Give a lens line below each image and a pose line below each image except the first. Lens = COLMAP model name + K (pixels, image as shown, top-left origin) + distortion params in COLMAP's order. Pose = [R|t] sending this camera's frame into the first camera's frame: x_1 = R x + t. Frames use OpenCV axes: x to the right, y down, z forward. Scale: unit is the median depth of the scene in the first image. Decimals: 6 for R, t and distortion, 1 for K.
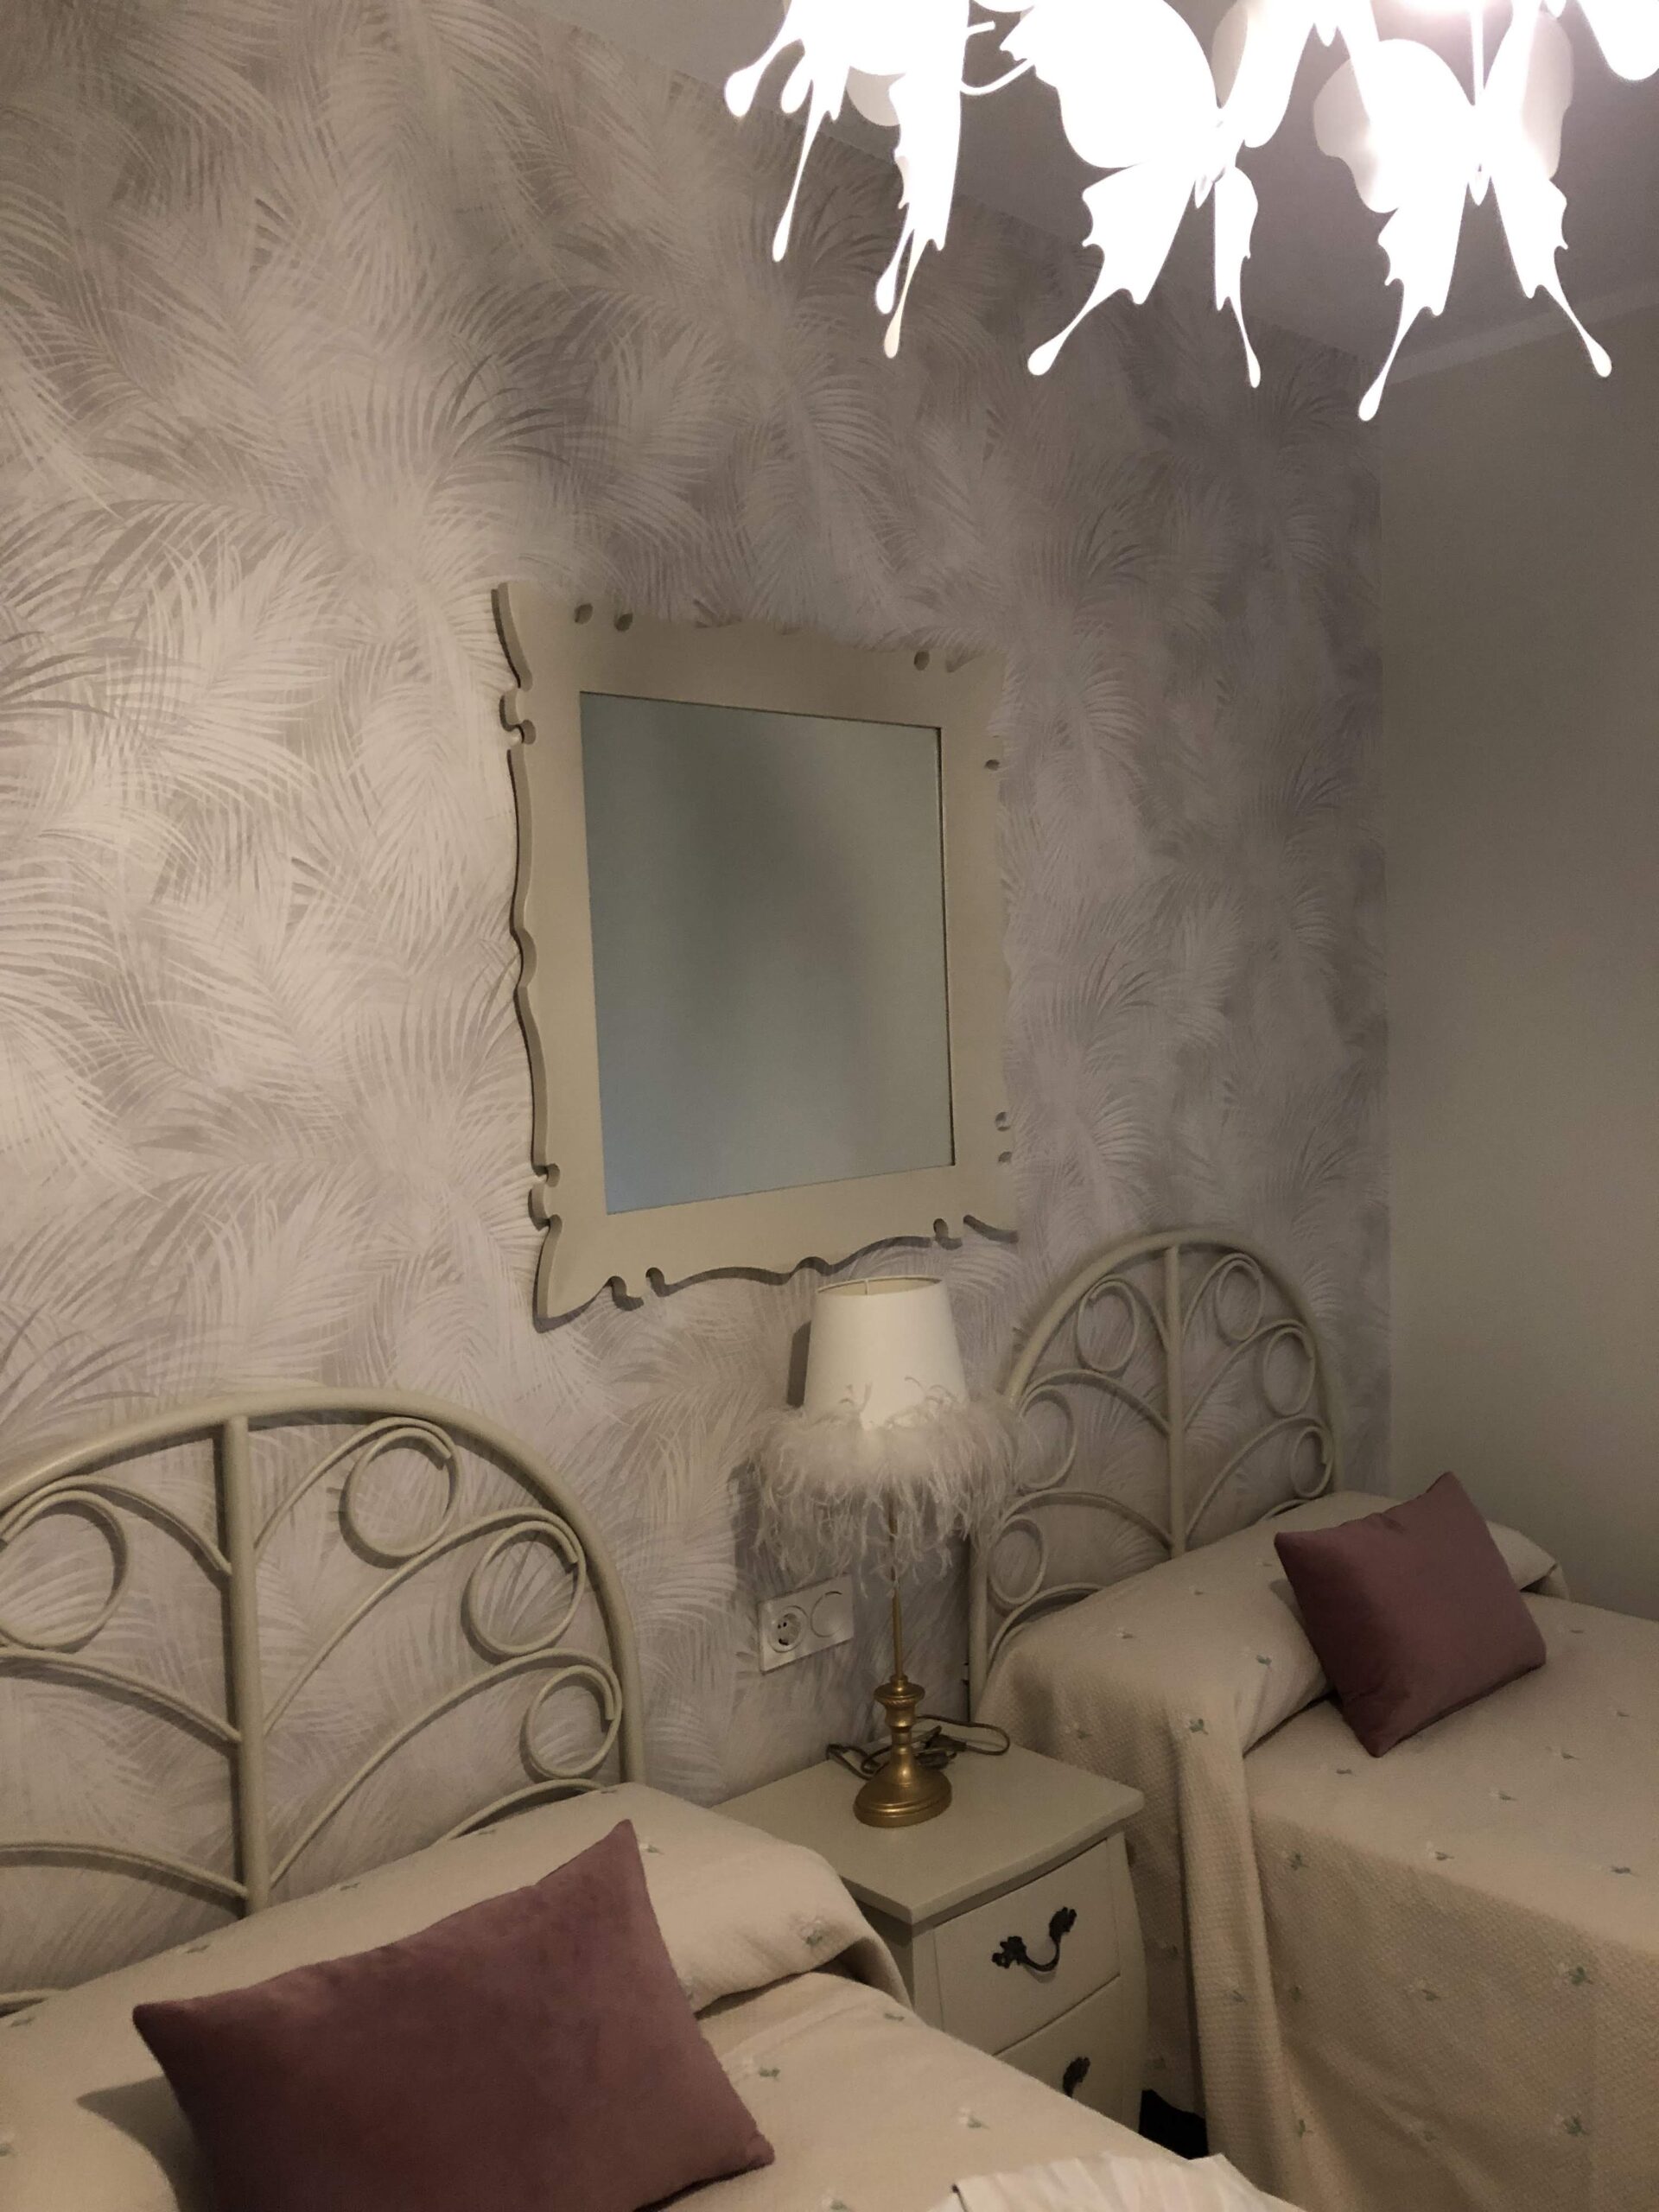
lens RADIAL K [[1836.0, 0, 837.5], [0, 1836.0, 1111.6], [0, 0, 1]] dist [0.046617, -0.055025]
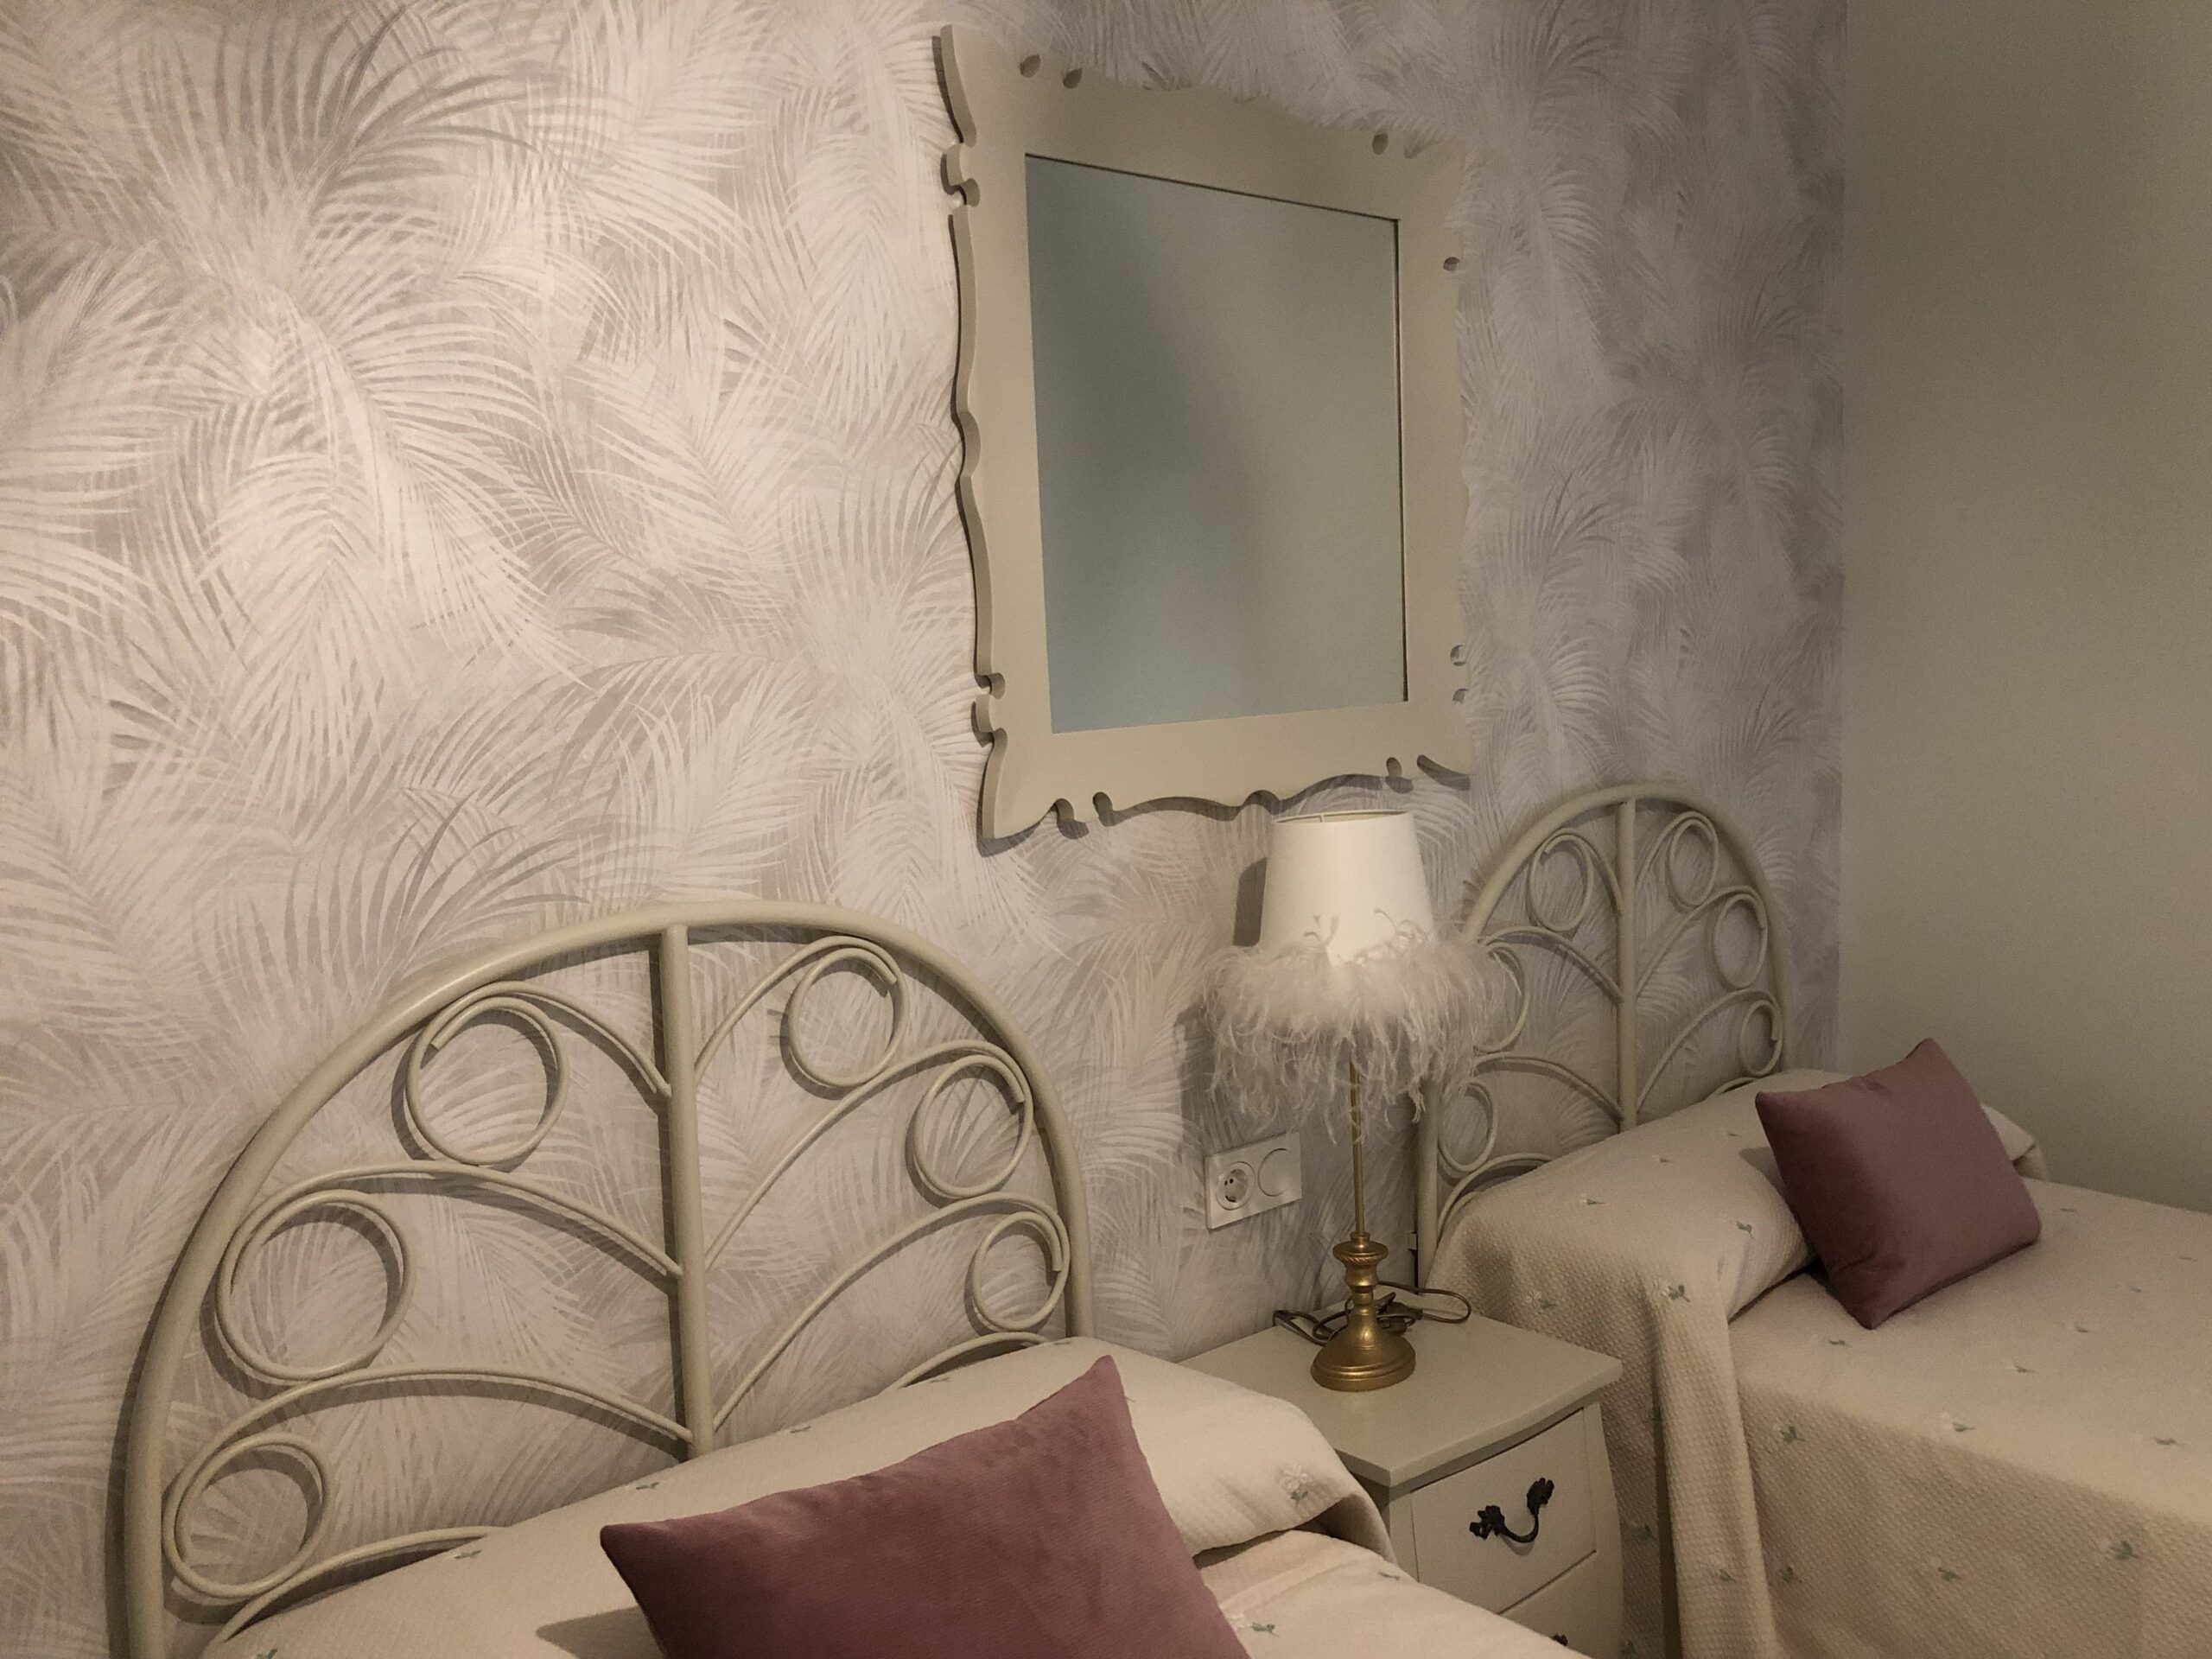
lens RADIAL K [[1836.0, 0, 1110.9], [0, 1836.0, 825.7], [0, 0, 1]] dist [0.046617, -0.055025]
pose [[0.999513, 0.001795, -0.031138, -0.068918], [-0.000681, 0.999361, 0.035734, 0.071678], [0.031182, -0.035696, 0.998876, 0.078041]]
